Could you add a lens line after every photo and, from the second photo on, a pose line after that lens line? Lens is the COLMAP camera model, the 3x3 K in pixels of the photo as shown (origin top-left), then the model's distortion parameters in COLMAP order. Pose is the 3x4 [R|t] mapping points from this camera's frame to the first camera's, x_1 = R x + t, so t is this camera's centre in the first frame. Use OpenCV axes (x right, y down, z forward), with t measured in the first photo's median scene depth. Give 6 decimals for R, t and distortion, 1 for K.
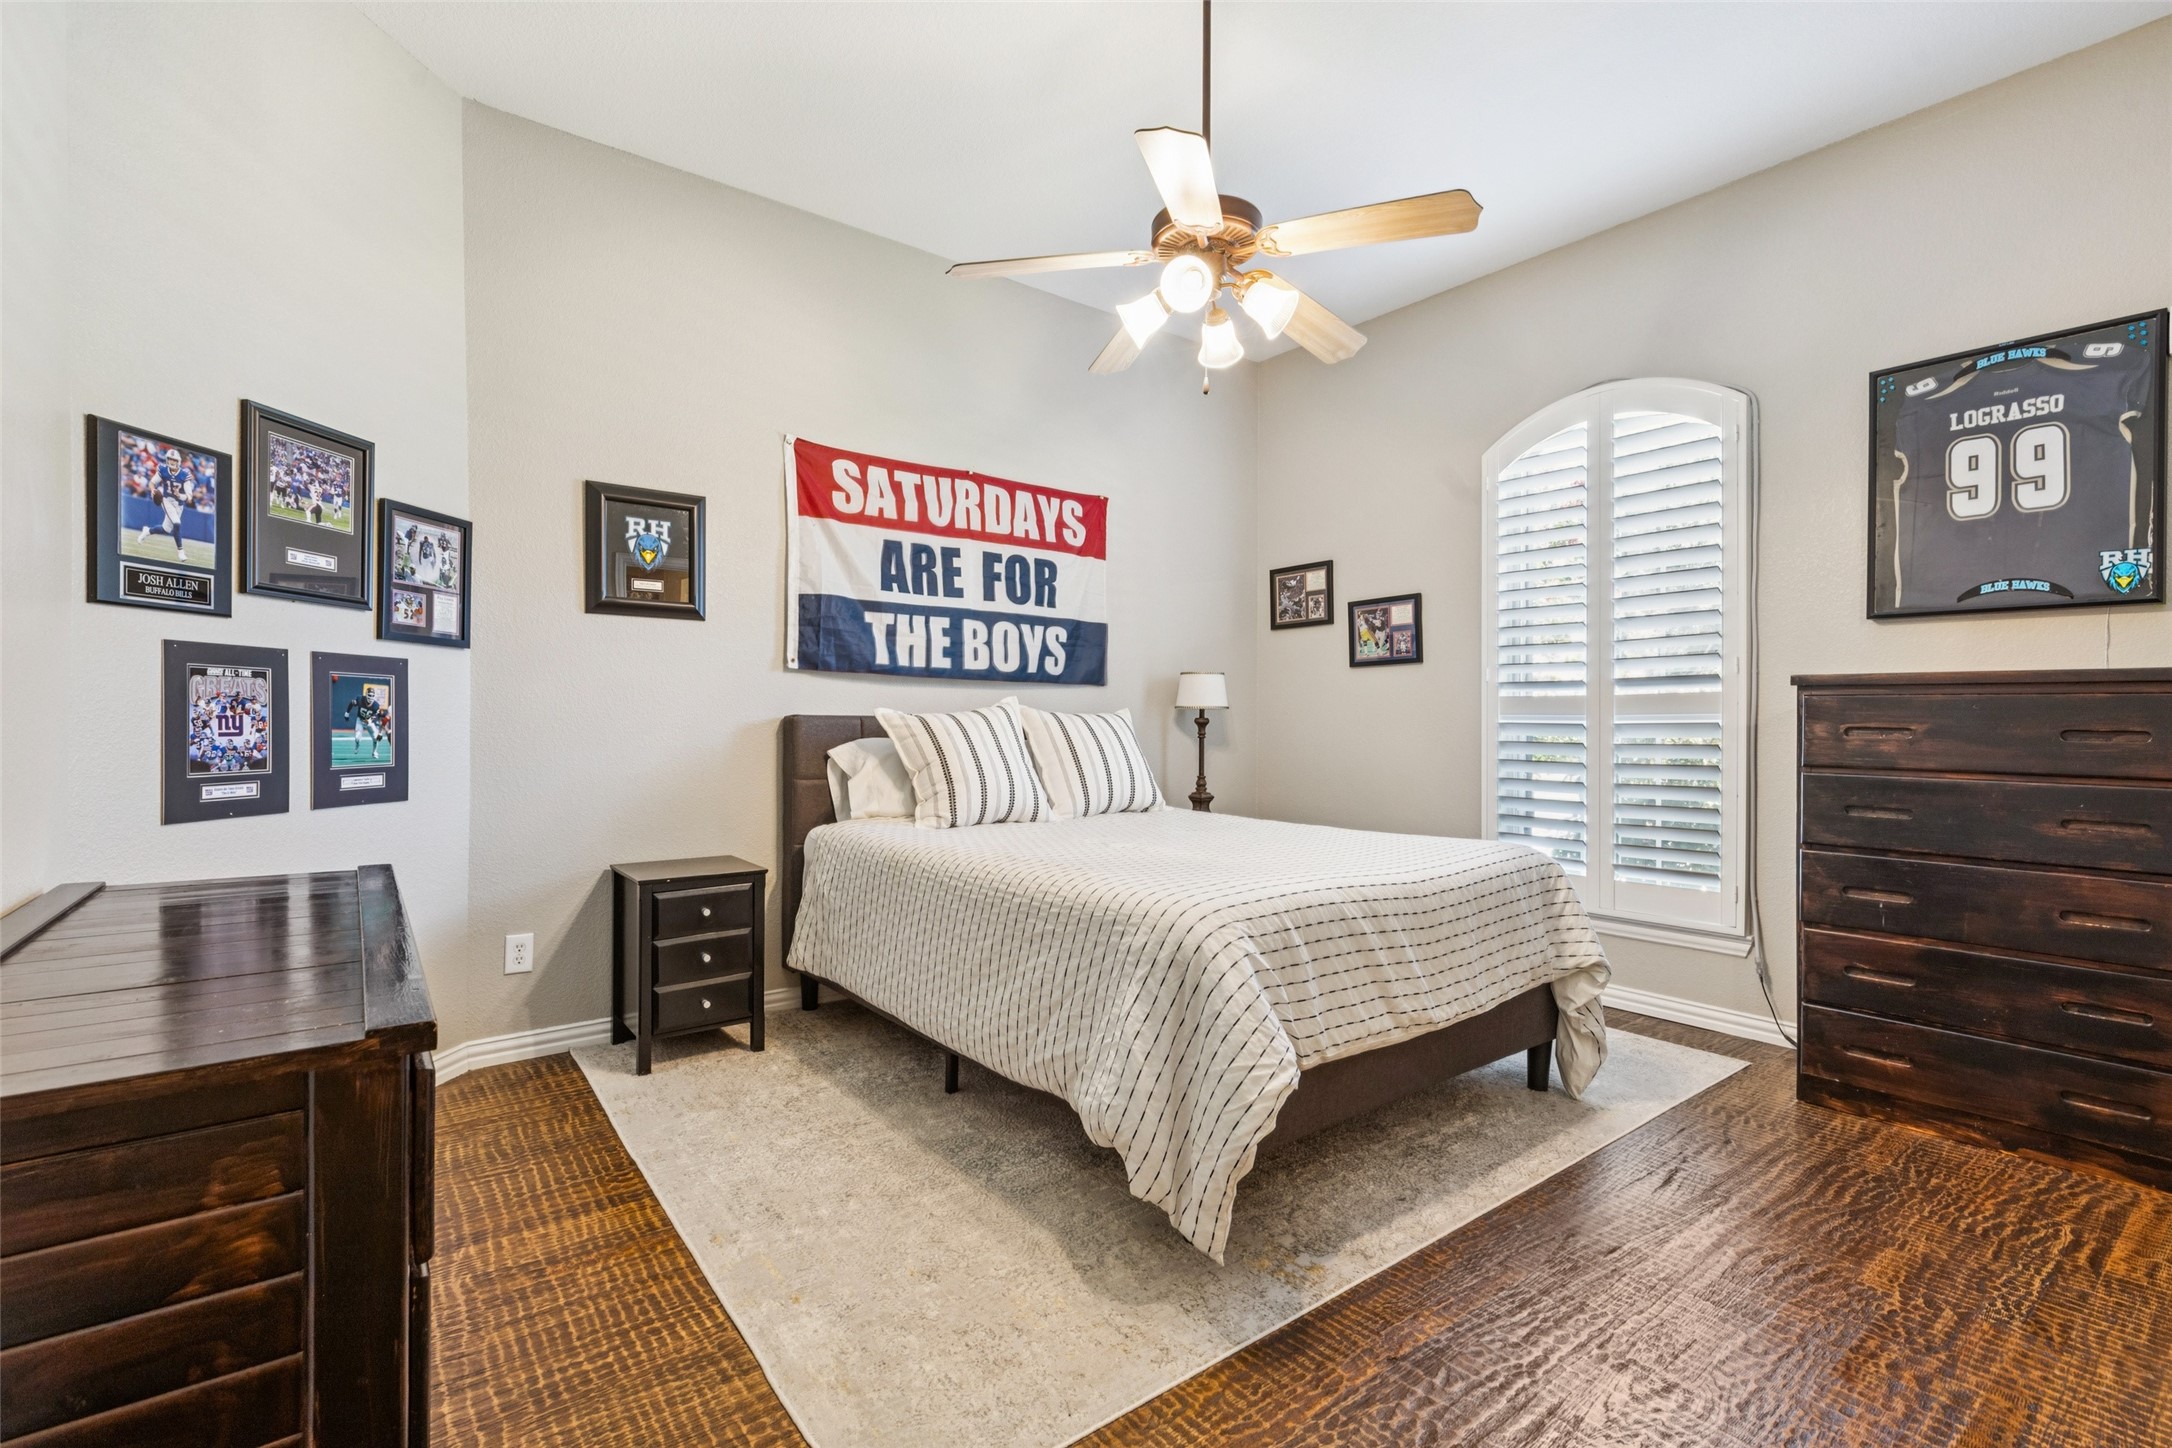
lens RADIAL K [[974.9, 0, 1086.0], [0, 974.9, 724.0], [0, 0, 1]] dist [0.009664, -0.000034]
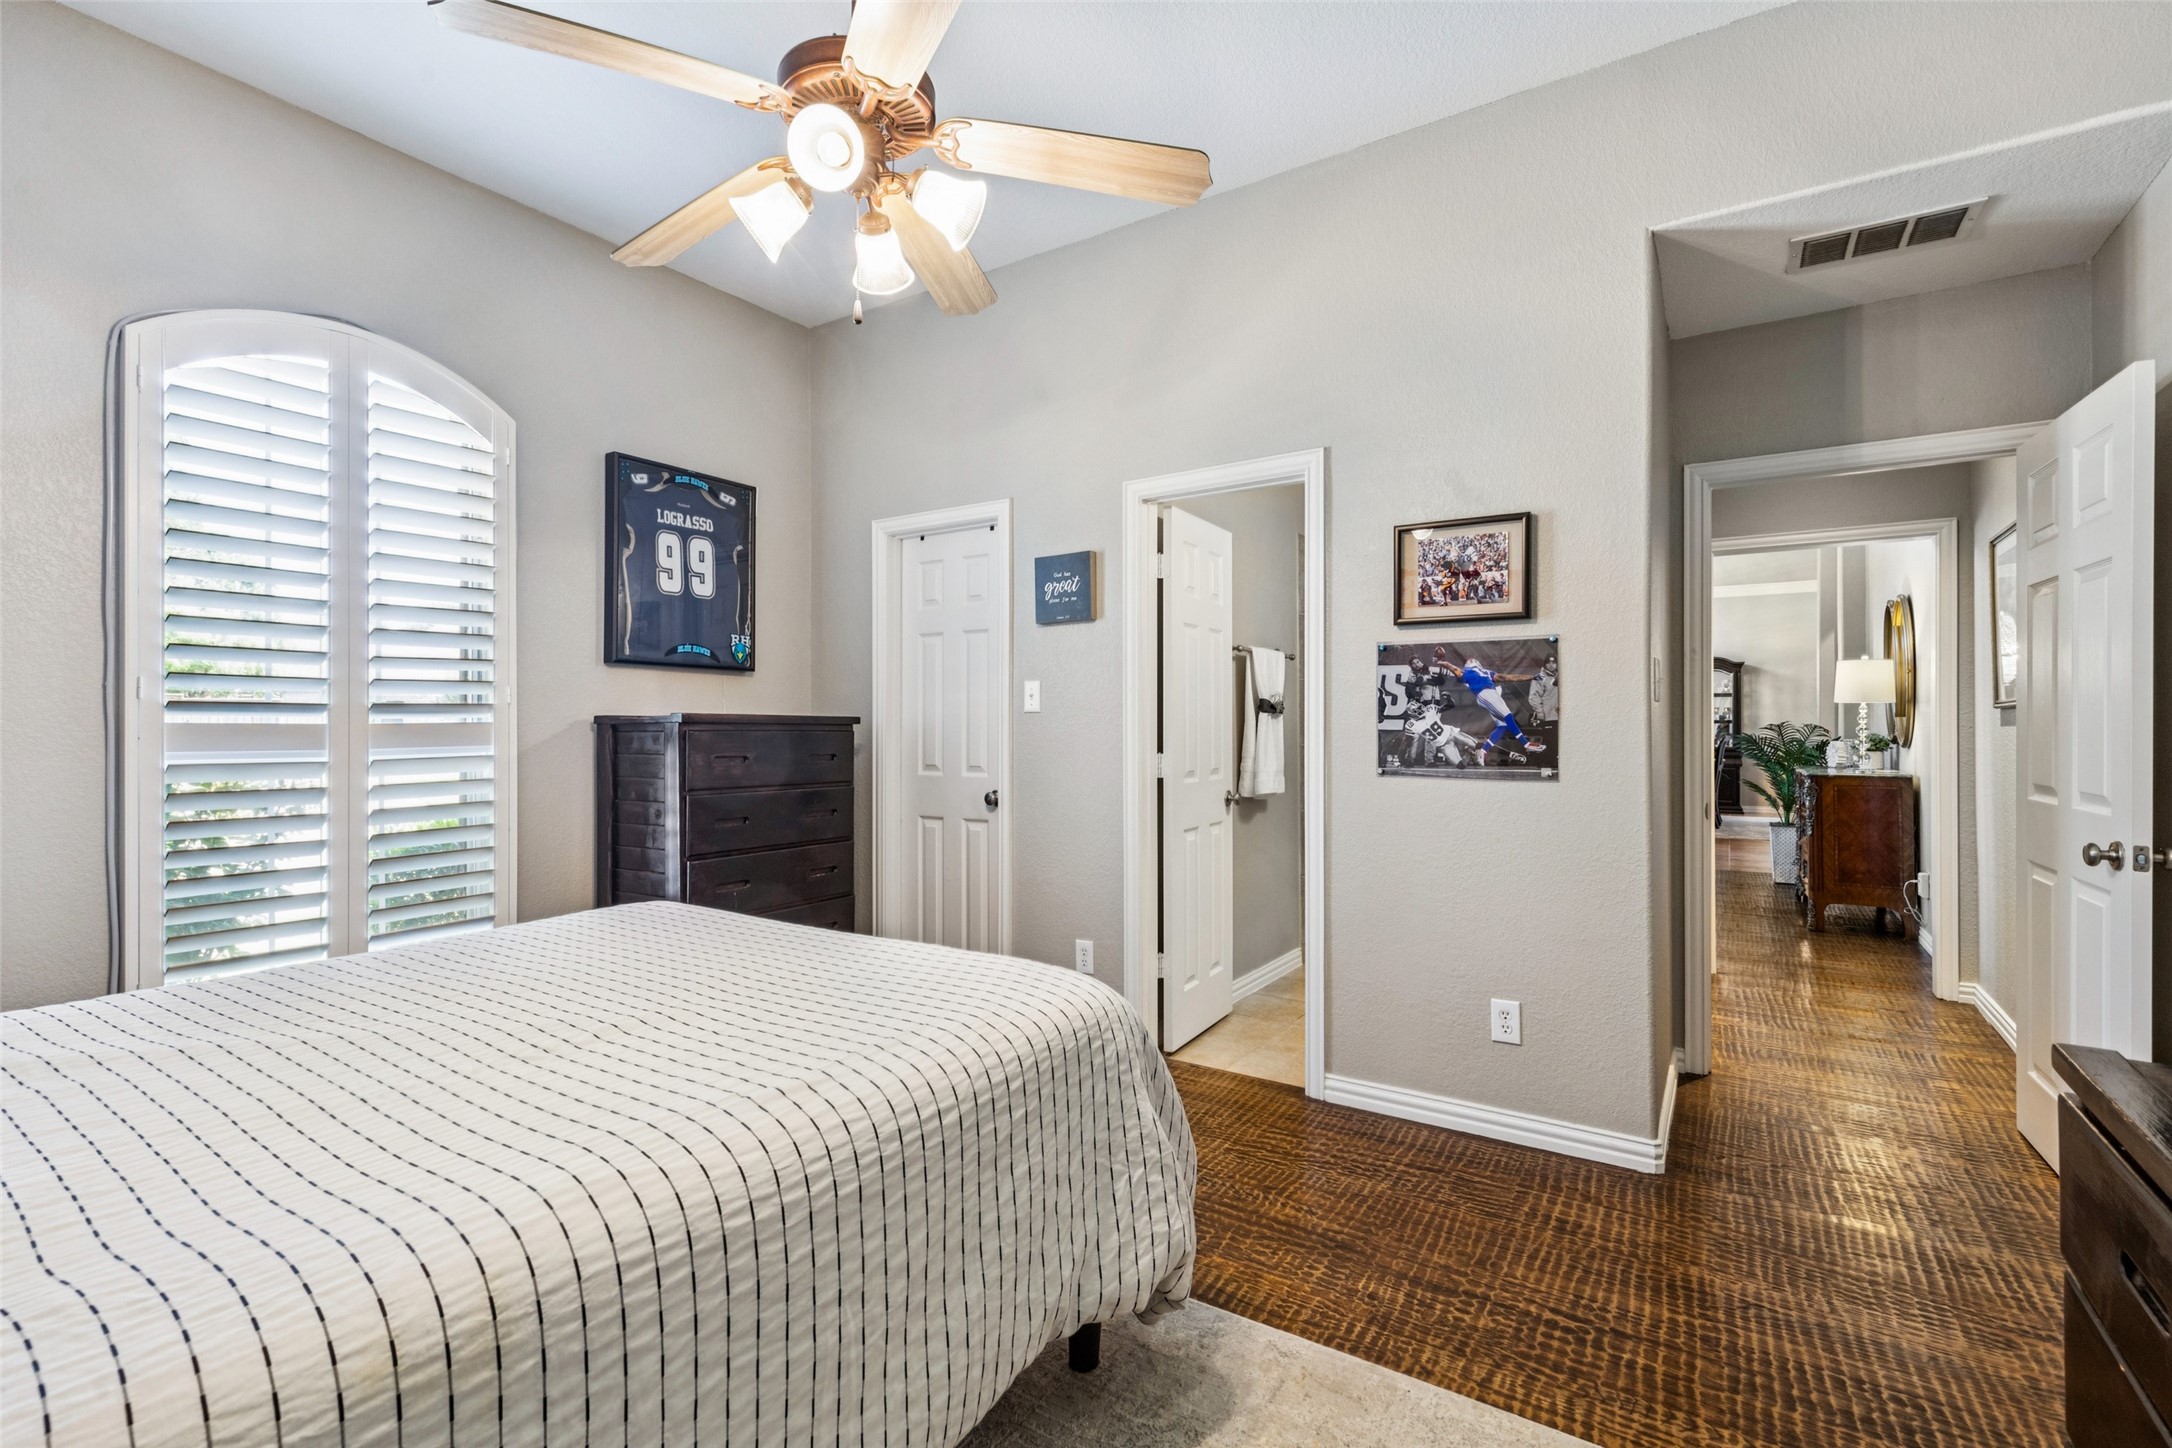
lens RADIAL K [[974.9, 0, 1086.0], [0, 974.9, 724.0], [0, 0, 1]] dist [0.009664, -0.000034]
pose [[-0.323910, -0.004510, 0.946077, -0.520508], [0.002902, 0.999979, 0.005761, -0.042136], [-0.946084, 0.004612, -0.323890, 0.914159]]
